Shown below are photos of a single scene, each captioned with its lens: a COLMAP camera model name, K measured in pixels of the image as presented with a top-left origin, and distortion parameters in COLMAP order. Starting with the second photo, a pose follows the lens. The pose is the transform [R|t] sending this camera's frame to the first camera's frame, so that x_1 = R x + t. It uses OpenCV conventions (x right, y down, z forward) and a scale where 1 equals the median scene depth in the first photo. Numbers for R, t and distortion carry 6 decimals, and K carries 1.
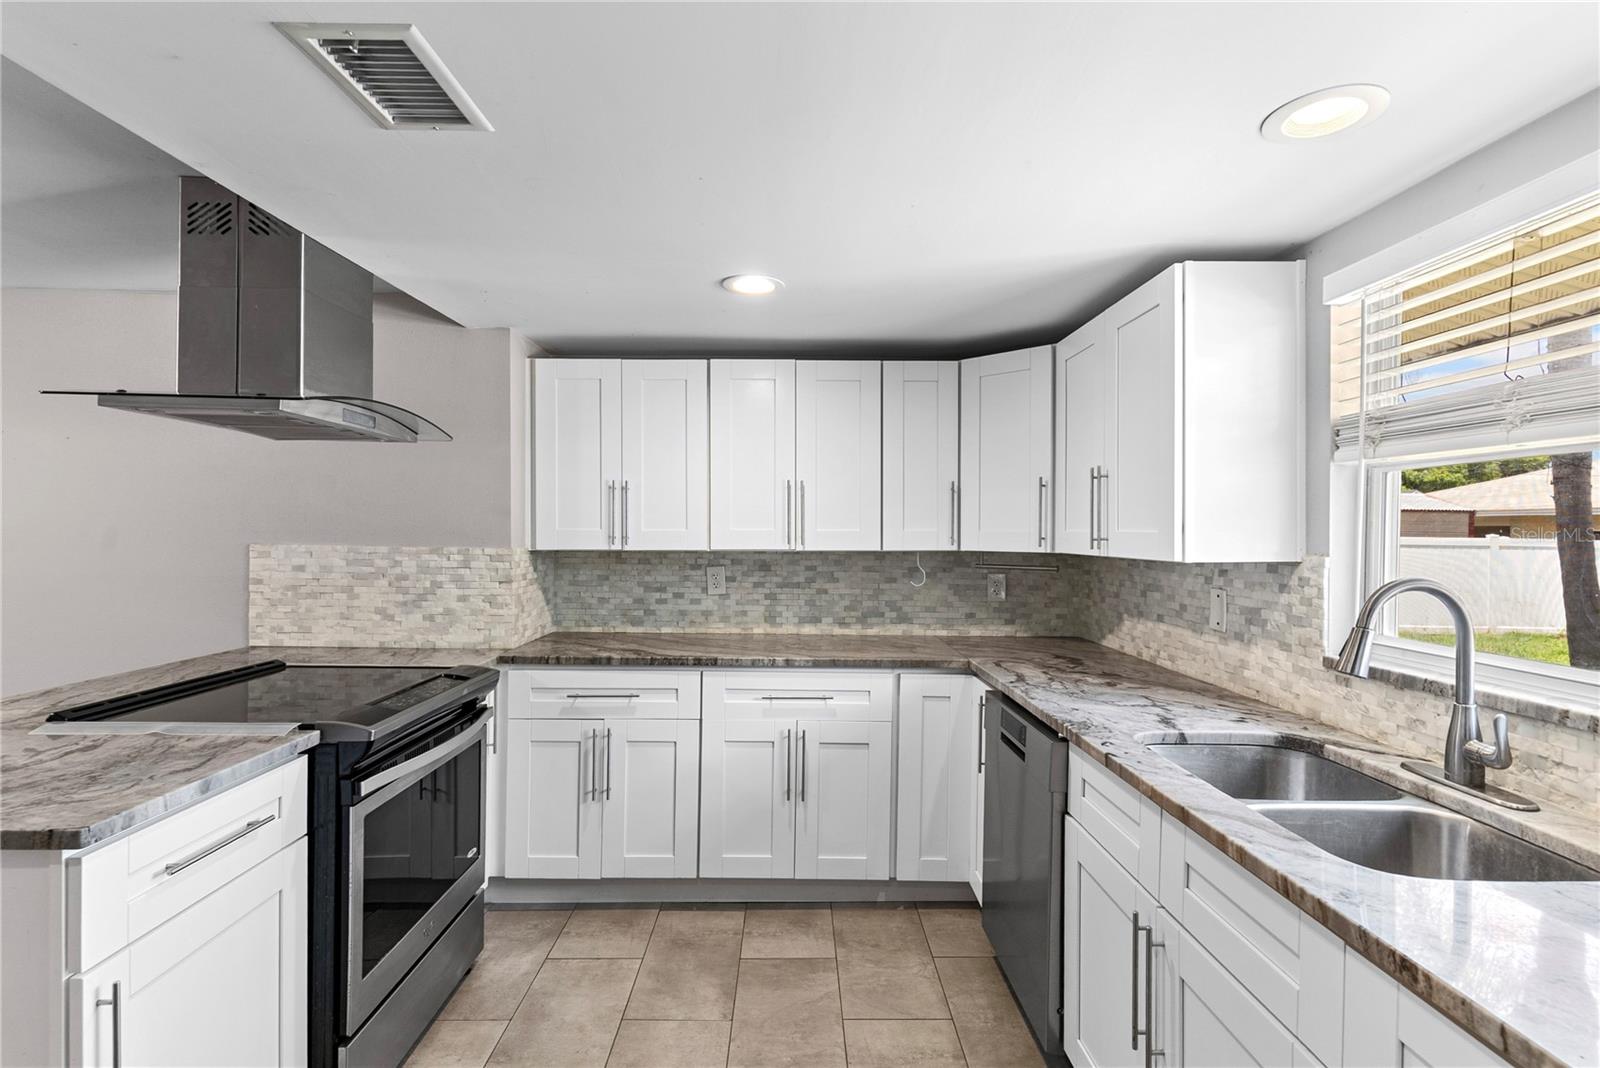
lens RADIAL K [[767.1, 0, 800.0], [0, 767.1, 534.0], [0, 0, 1]] dist [0.000077, -0.000655]
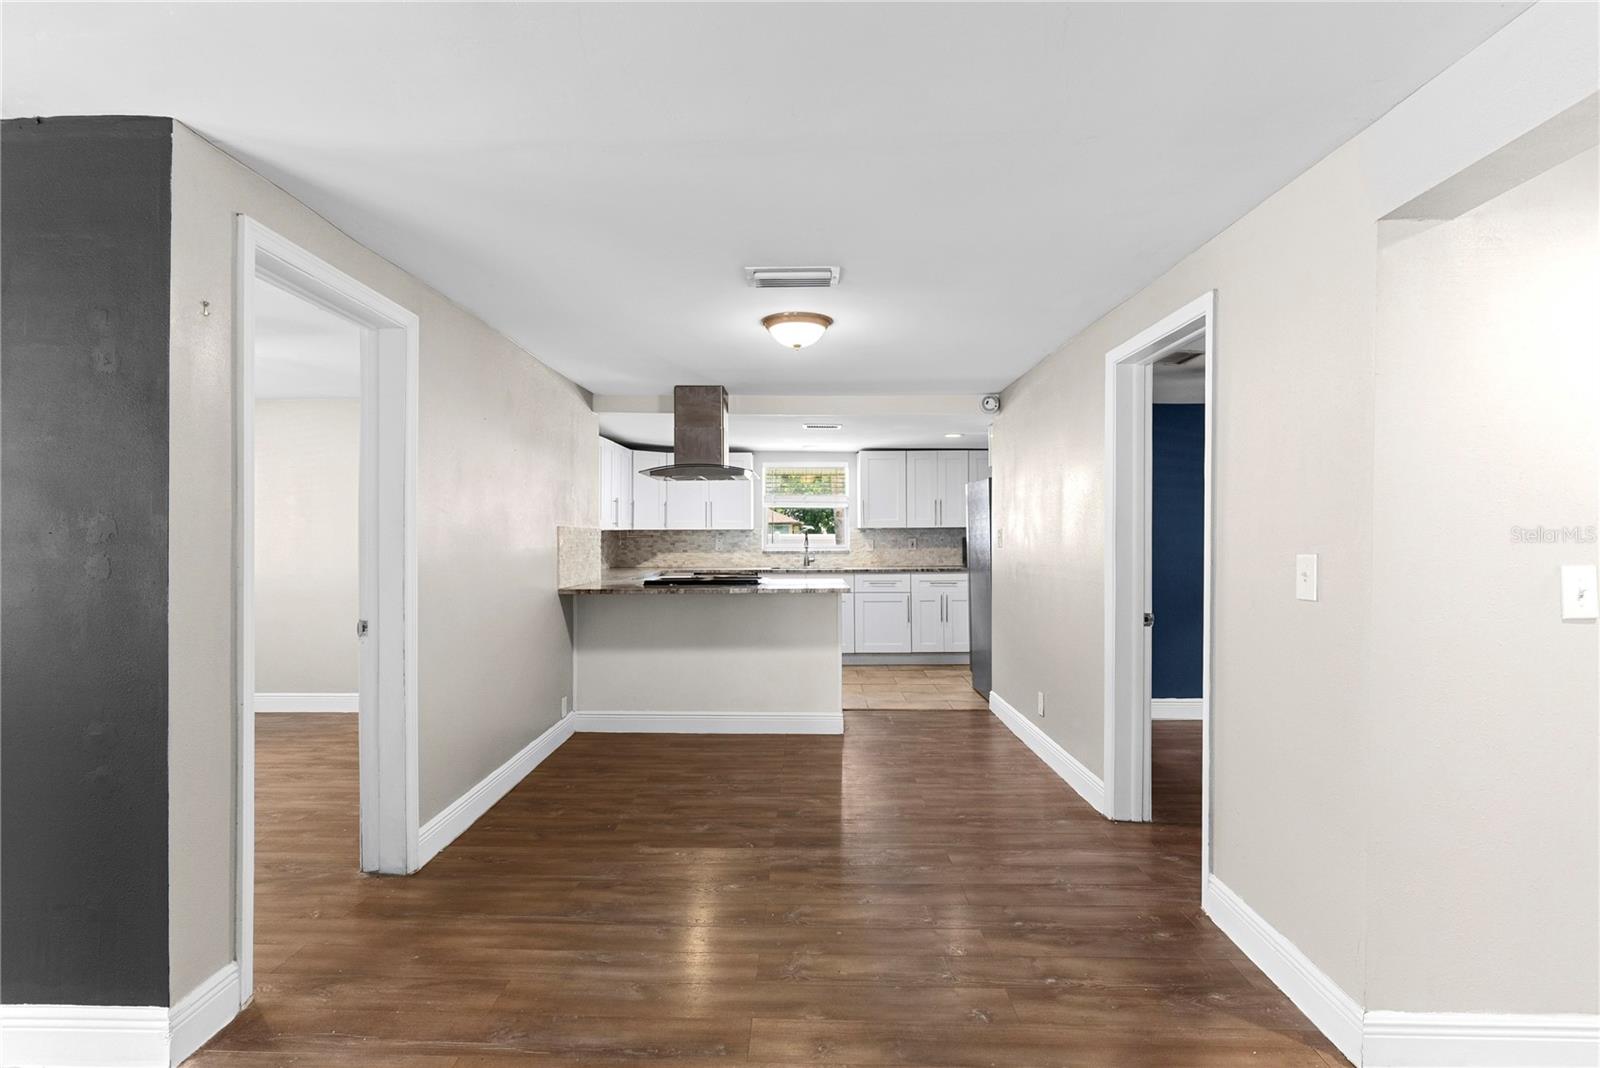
lens RADIAL K [[767.1, 0, 800.0], [0, 767.1, 534.0], [0, 0, 1]] dist [0.000077, -0.000655]
pose [[0.026760, -0.009455, 0.999597, -2.364935], [0.004700, 0.999945, 0.009333, 0.017267], [-0.999631, 0.004448, 0.026803, 0.450823]]
